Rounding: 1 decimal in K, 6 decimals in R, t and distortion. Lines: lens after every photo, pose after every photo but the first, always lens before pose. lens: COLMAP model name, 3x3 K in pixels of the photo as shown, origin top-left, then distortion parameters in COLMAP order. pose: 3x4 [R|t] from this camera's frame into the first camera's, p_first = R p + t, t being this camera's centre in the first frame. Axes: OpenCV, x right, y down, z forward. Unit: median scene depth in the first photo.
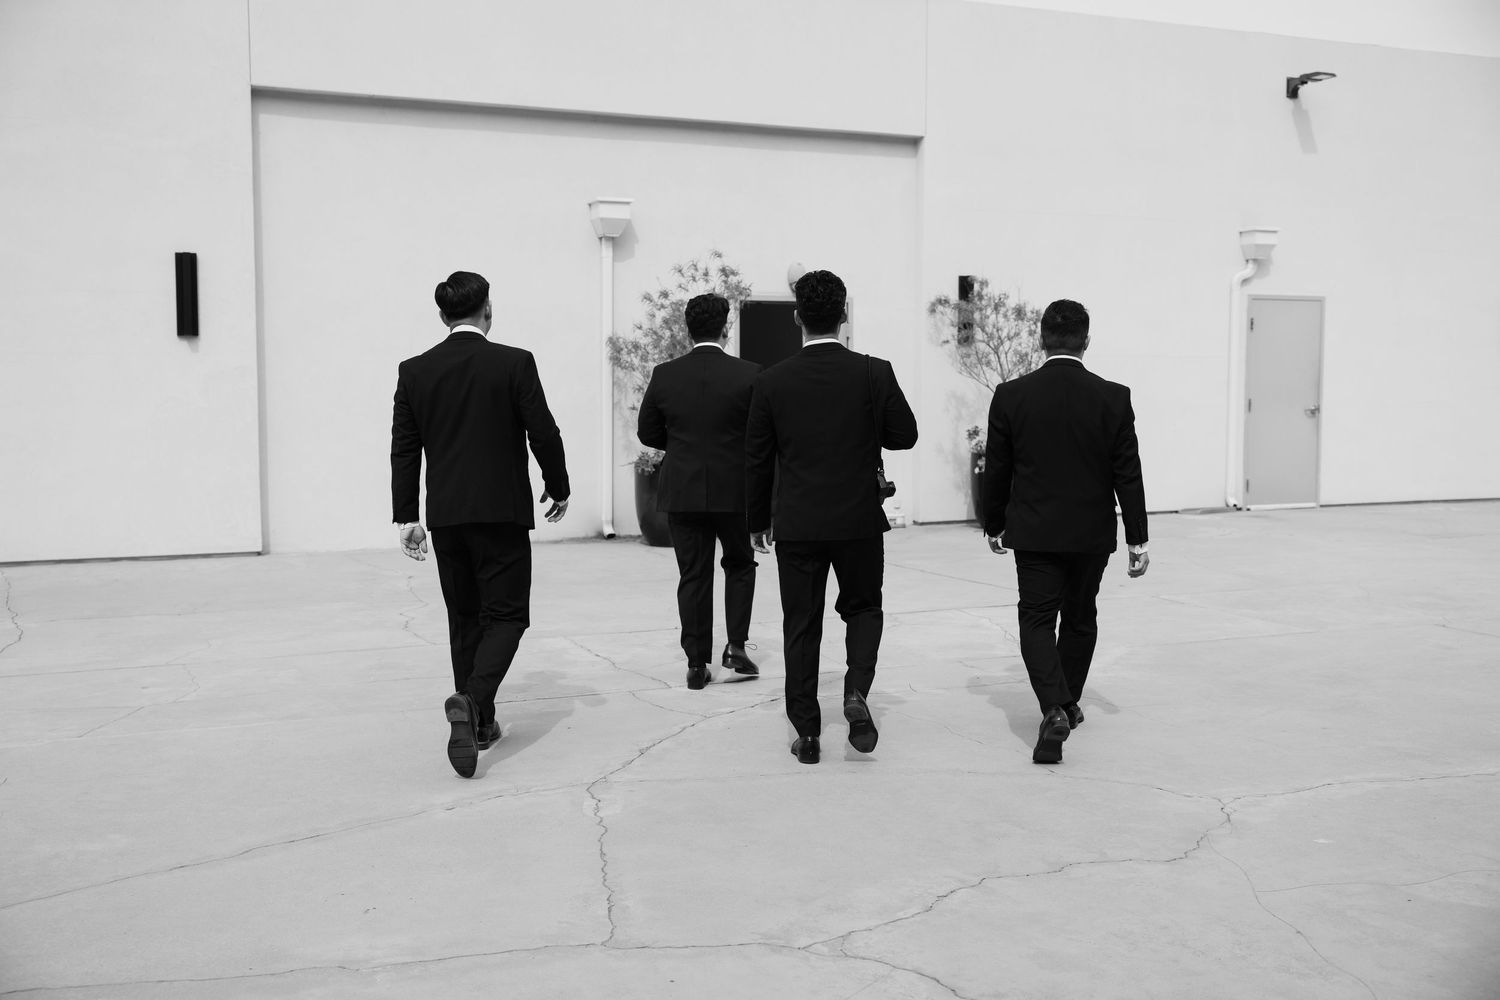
lens RADIAL K [[1581.0, 0, 750.0], [0, 1581.0, 500.0], [0, 0, 1]] dist [-0.006788, -0.002443]
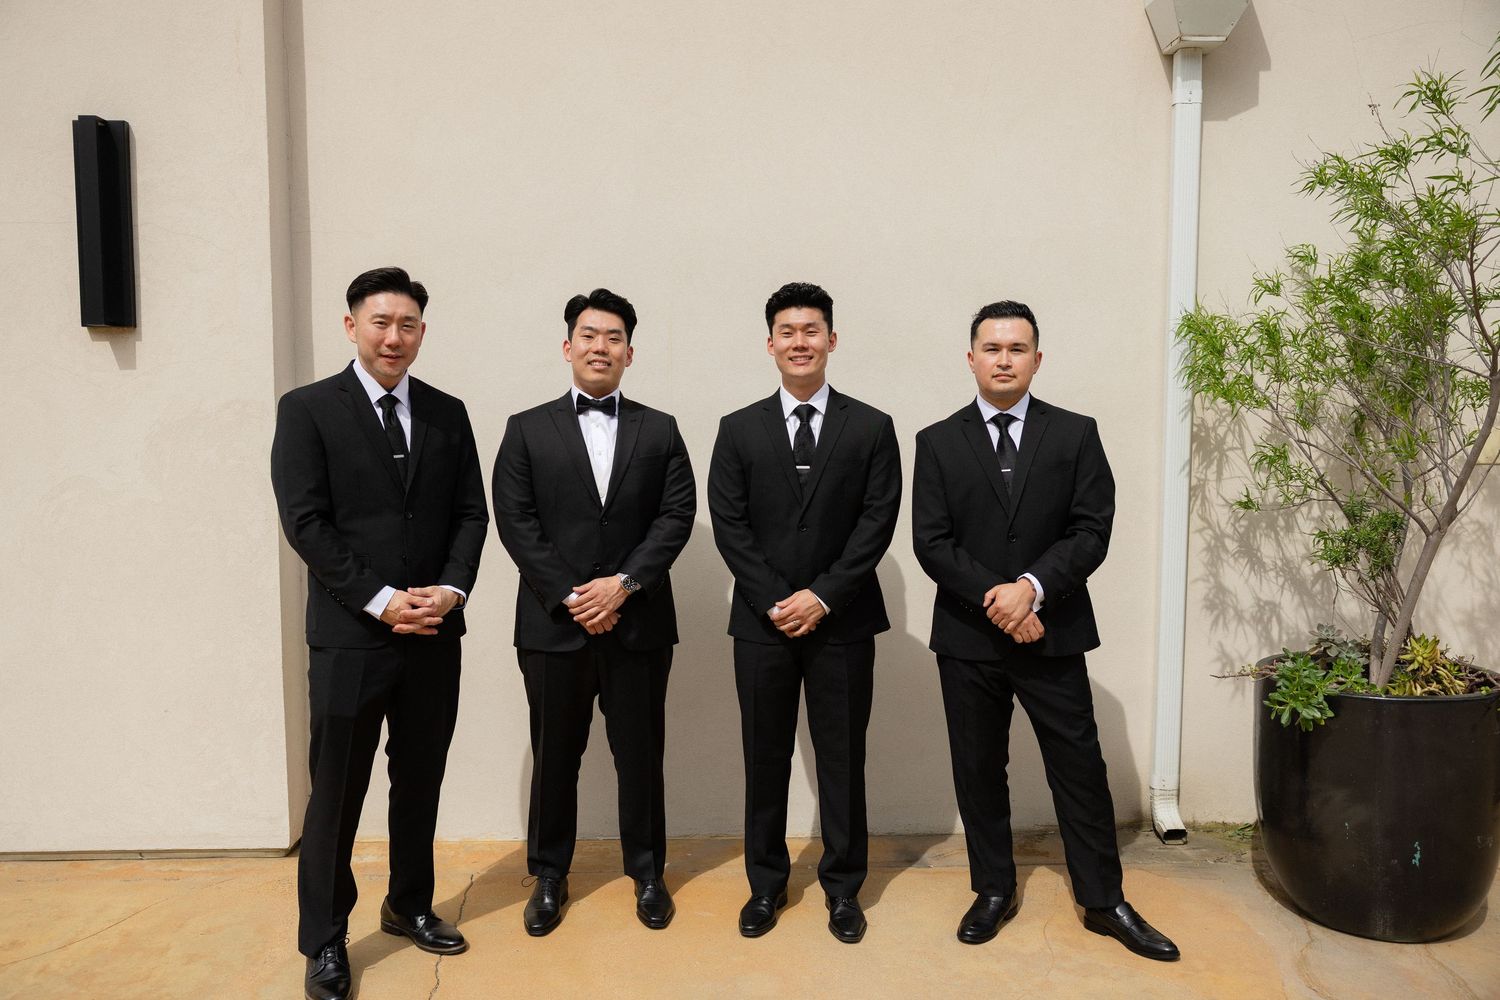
lens RADIAL K [[1224.6, 0, 750.0], [0, 1224.6, 500.0], [0, 0, 1]] dist [0.005515, 0.012957]
pose [[0.920404, 0.027866, -0.389975, -0.069507], [-0.025458, 0.999612, 0.011344, -0.059632], [0.390140, -0.000513, 0.920756, 0.688215]]
